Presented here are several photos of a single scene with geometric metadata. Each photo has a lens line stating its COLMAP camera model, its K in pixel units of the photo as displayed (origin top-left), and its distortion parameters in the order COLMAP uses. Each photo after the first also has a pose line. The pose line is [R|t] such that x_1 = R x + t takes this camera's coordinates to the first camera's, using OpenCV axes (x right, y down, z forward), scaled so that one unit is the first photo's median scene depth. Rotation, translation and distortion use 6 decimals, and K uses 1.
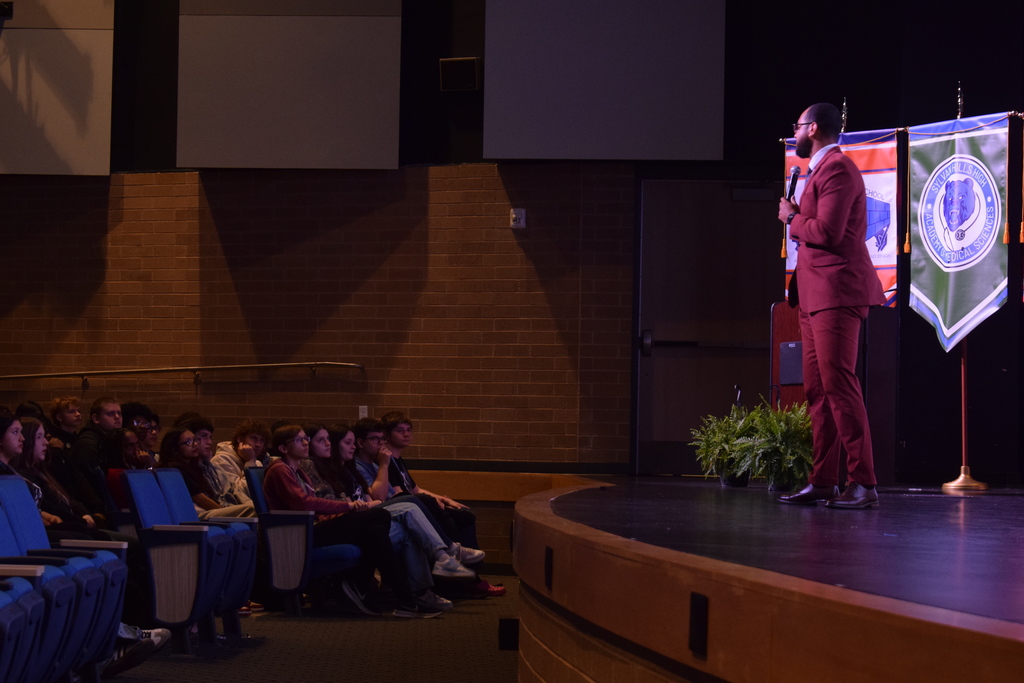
lens RADIAL K [[2287.8, 0, 509.2], [0, 2287.8, 340.4], [0, 0, 1]] dist [0.005155, 0.000000]
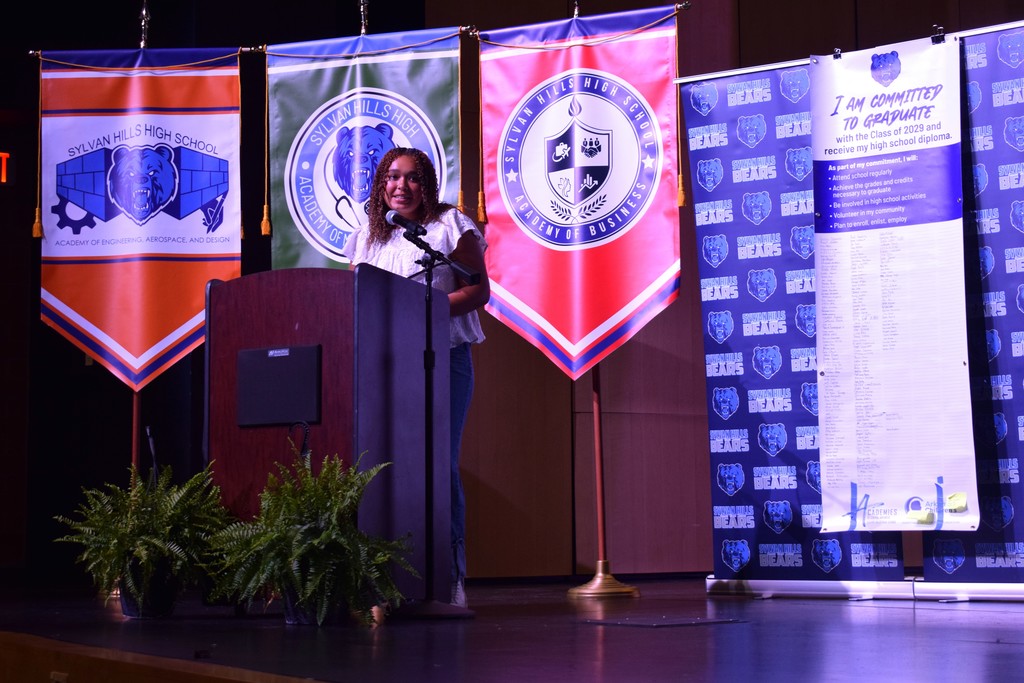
lens RADIAL K [[1819.1, 0, 512.5], [0, 1819.1, 336.9], [0, 0, 1]] dist [0.049226, 0.000000]
pose [[0.773352, 0.044389, 0.632421, -0.099539], [-0.002402, 0.997744, -0.067093, 0.025568], [-0.633972, 0.050367, 0.771714, 0.564530]]
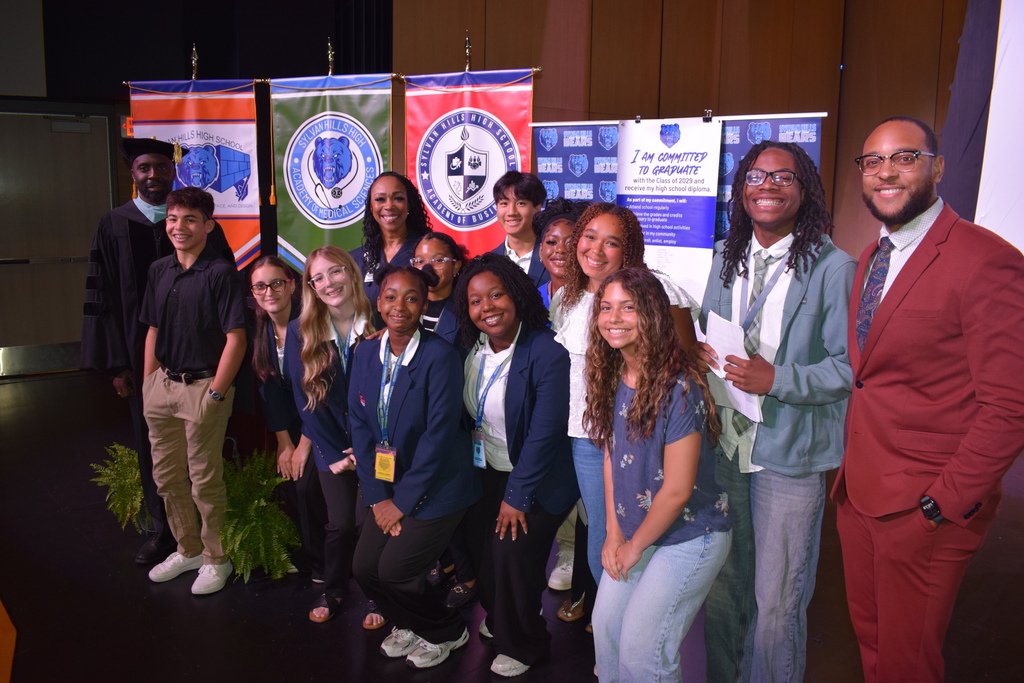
lens RADIAL K [[791.7, 0, 505.9], [0, 791.7, 341.5], [0, 0, 1]] dist [-0.091333, 0.009521]
pose [[0.768334, -0.122091, 0.628296, 0.025449], [-0.027901, 0.974316, 0.223449, -0.061008], [-0.639441, -0.189213, 0.745194, 0.666707]]
